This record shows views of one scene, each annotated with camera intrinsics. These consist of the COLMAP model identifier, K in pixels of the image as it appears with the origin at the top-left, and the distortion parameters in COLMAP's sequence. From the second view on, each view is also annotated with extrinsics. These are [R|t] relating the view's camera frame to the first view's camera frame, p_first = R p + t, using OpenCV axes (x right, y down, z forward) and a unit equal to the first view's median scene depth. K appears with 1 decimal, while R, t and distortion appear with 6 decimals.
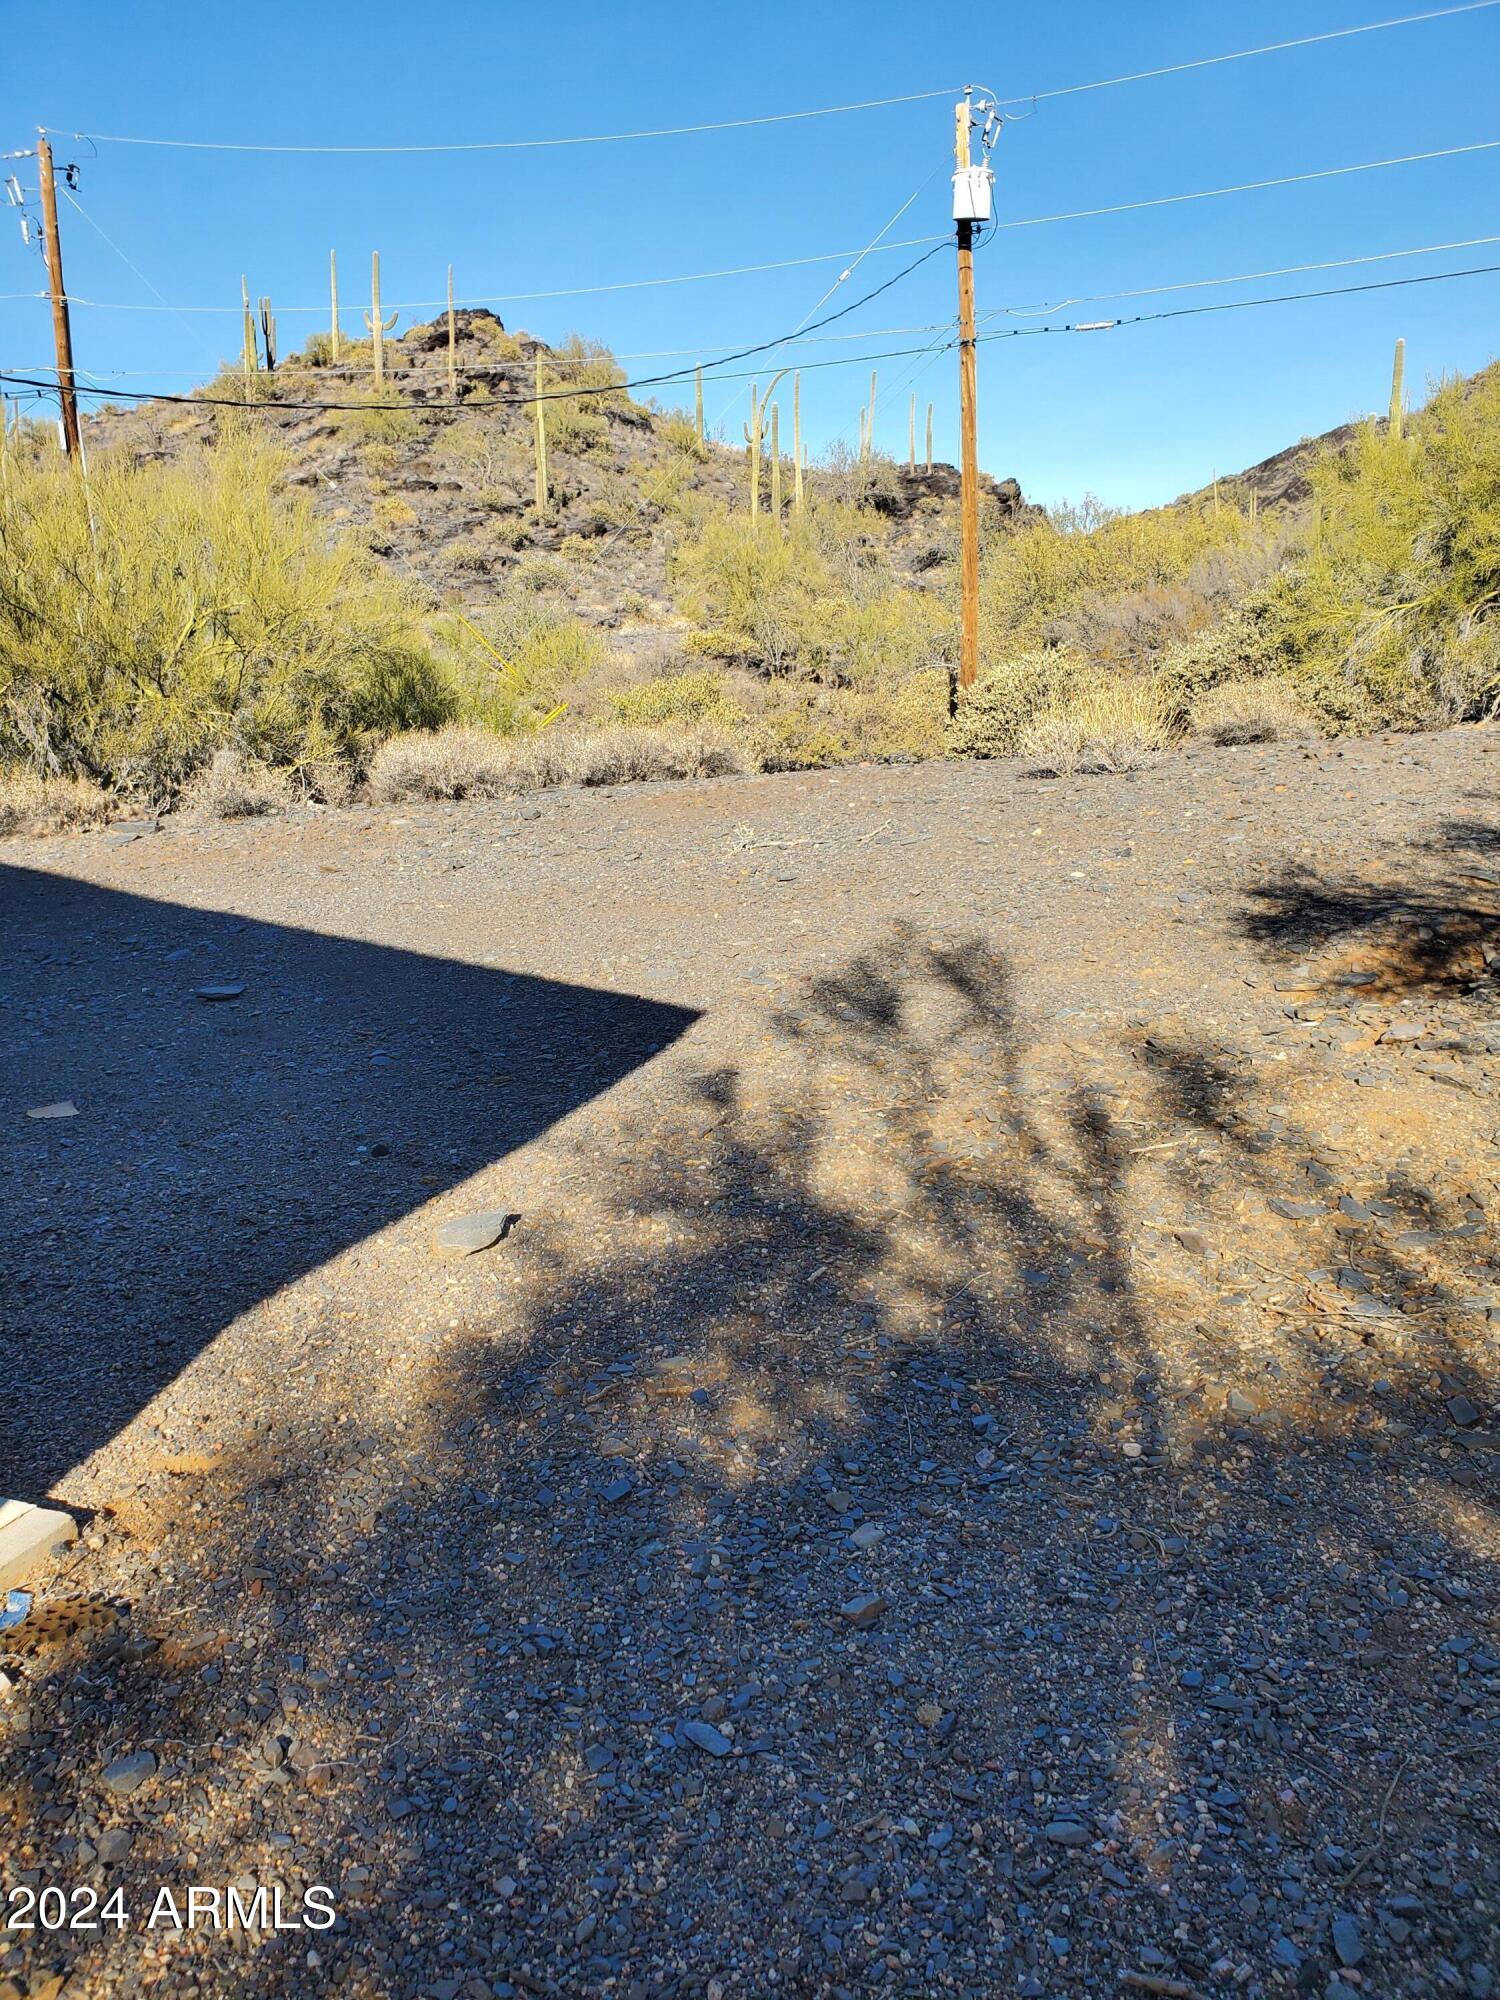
lens RADIAL K [[1505.1, 0, 750.0], [0, 1505.1, 1000.0], [0, 0, 1]] dist [-0.003375, -0.003466]
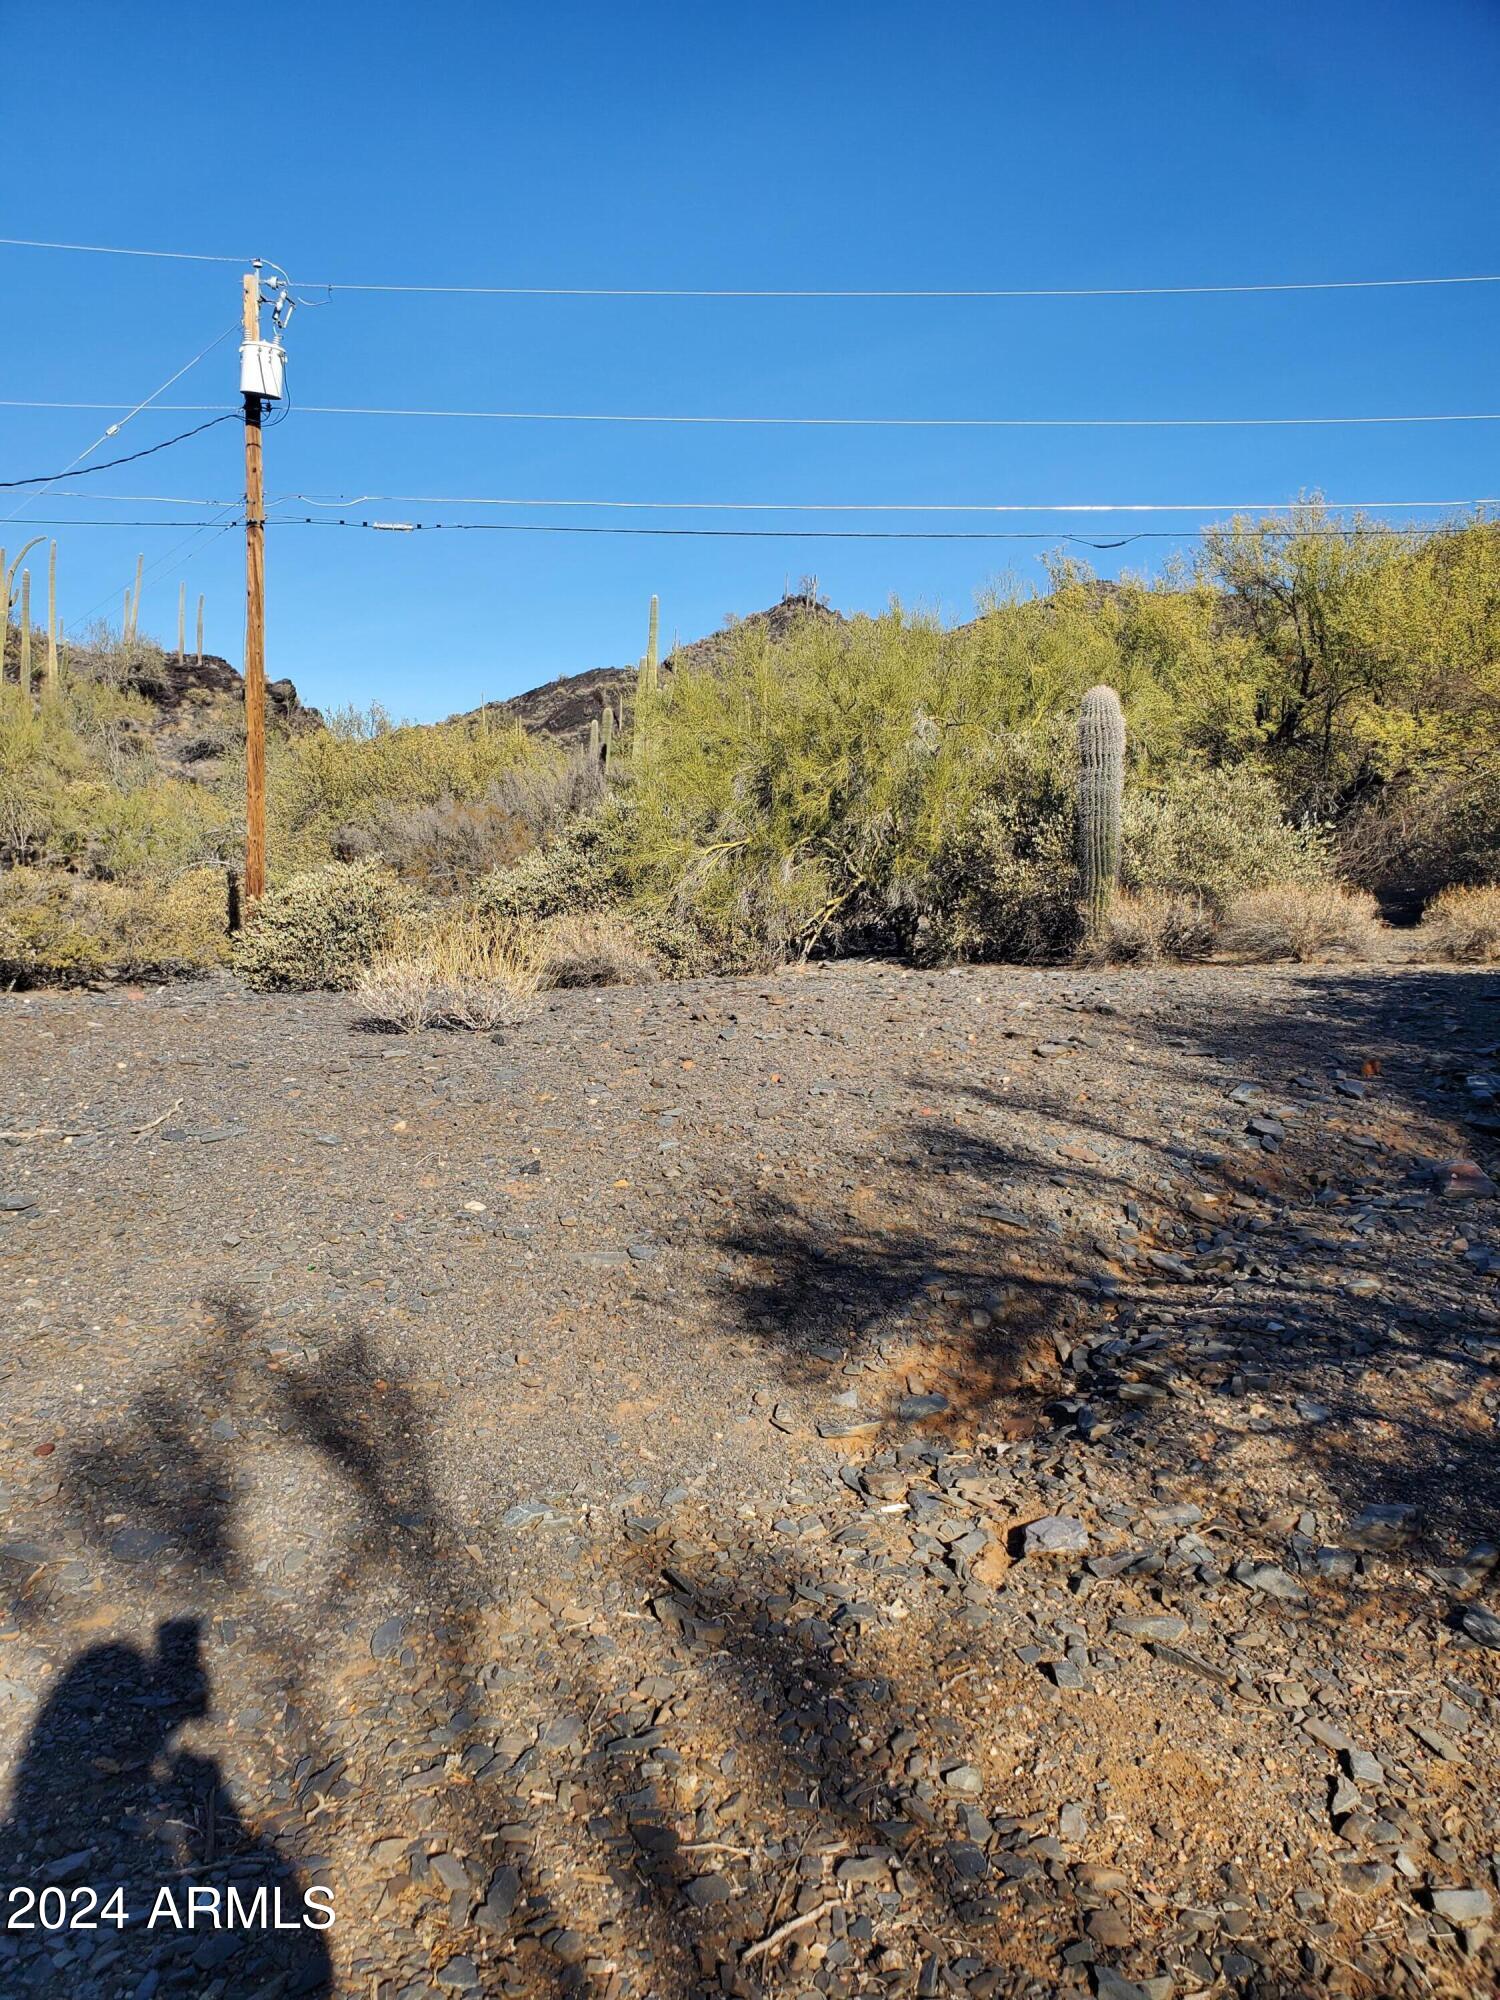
lens RADIAL K [[1494.3, 0, 664.0], [0, 1494.3, 996.0], [0, 0, 1]] dist [0.172400, -0.353431]
pose [[0.913588, 0.026162, 0.405798, 0.003370], [0.027955, 0.991527, -0.126860, -0.028527], [-0.405678, 0.127242, 0.905116, 0.100373]]
